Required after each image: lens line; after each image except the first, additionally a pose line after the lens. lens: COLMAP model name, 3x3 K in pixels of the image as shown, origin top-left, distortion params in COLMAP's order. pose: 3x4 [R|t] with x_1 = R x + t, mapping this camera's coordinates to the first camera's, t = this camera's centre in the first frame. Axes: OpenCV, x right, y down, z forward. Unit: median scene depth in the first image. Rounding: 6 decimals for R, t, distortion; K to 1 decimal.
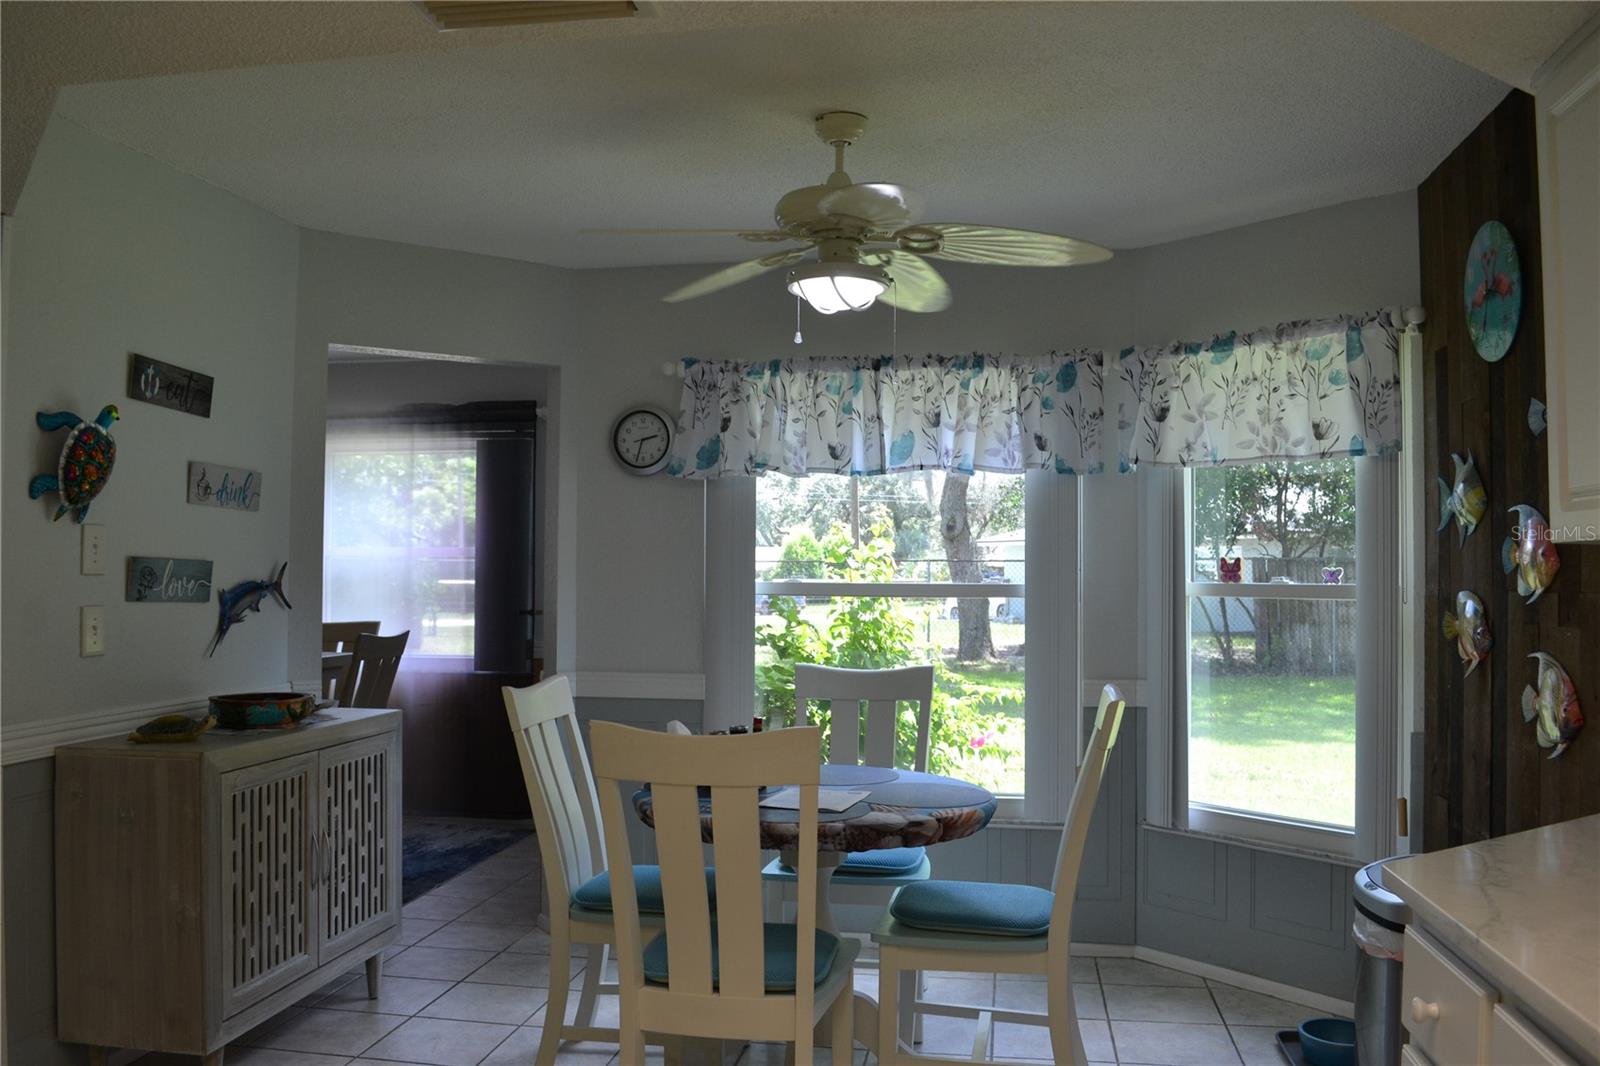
lens RADIAL K [[1283.6, 0, 803.0], [0, 1283.6, 534.7], [0, 0, 1]] dist [-0.087208, 0.015469]
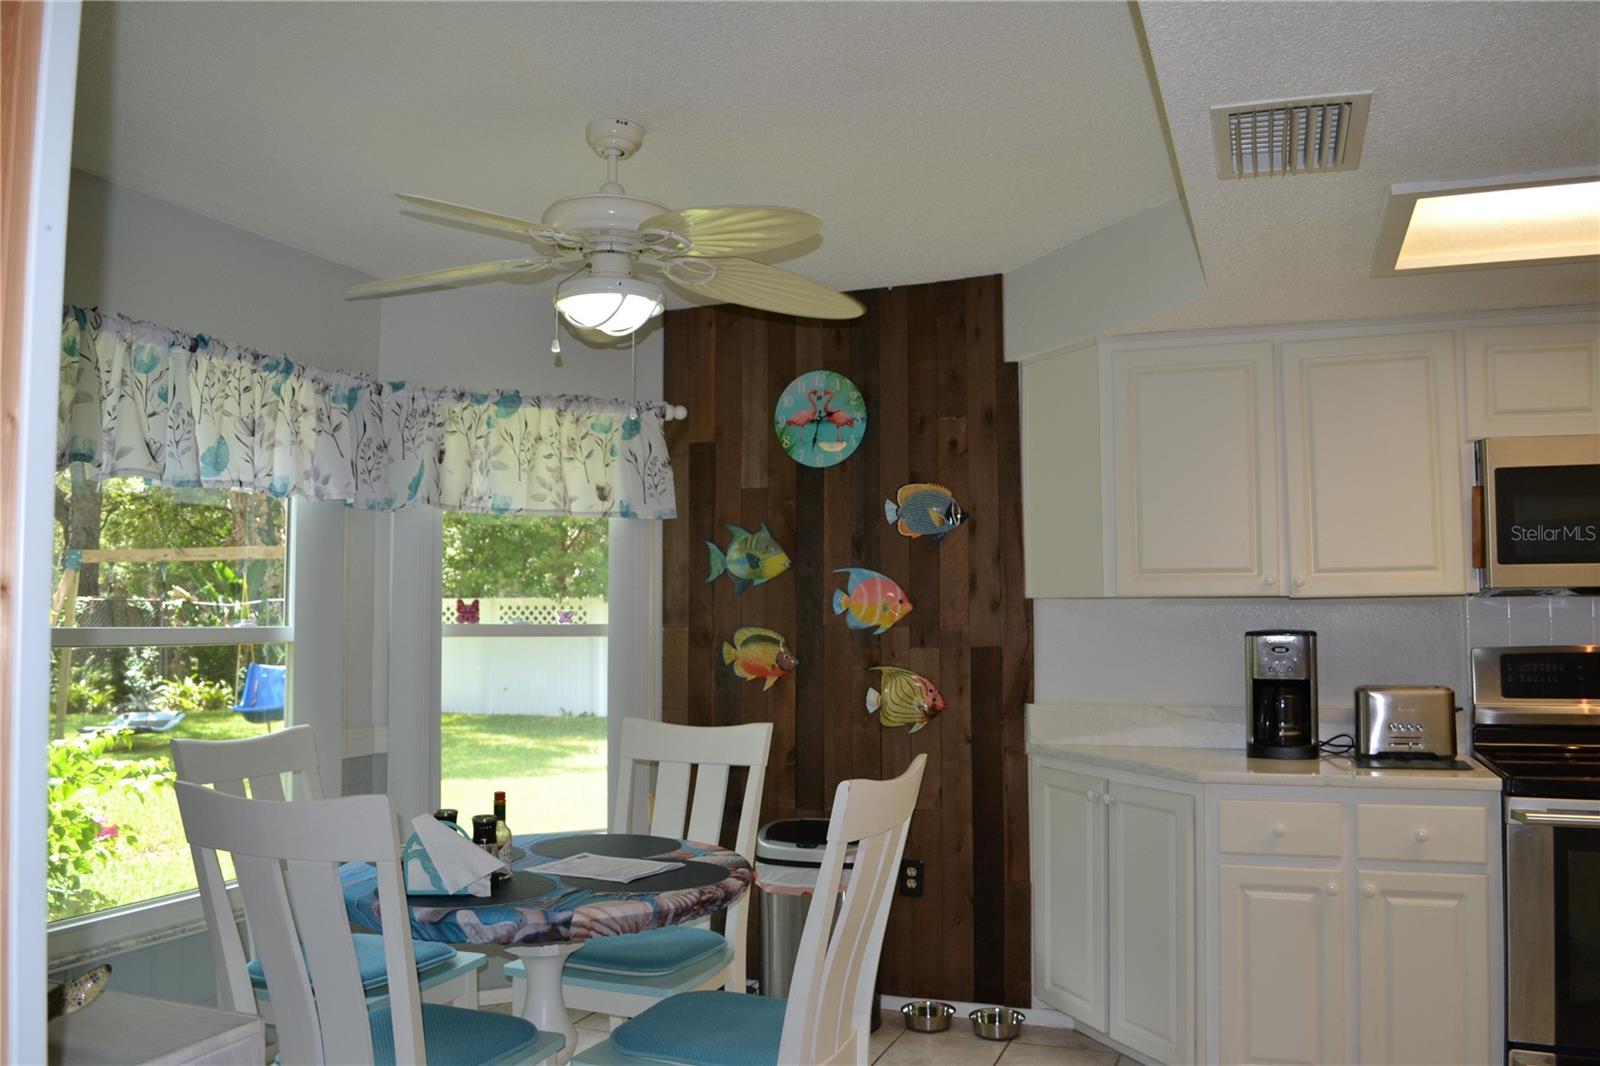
lens RADIAL K [[1283.6, 0, 801.9], [0, 1283.6, 531.9], [0, 0, 1]] dist [-0.087208, 0.015469]
pose [[0.204028, 0.057941, 0.977249, -1.106895], [-0.027589, 0.998191, -0.053422, 0.019289], [-0.978576, -0.016062, 0.205258, 0.882388]]
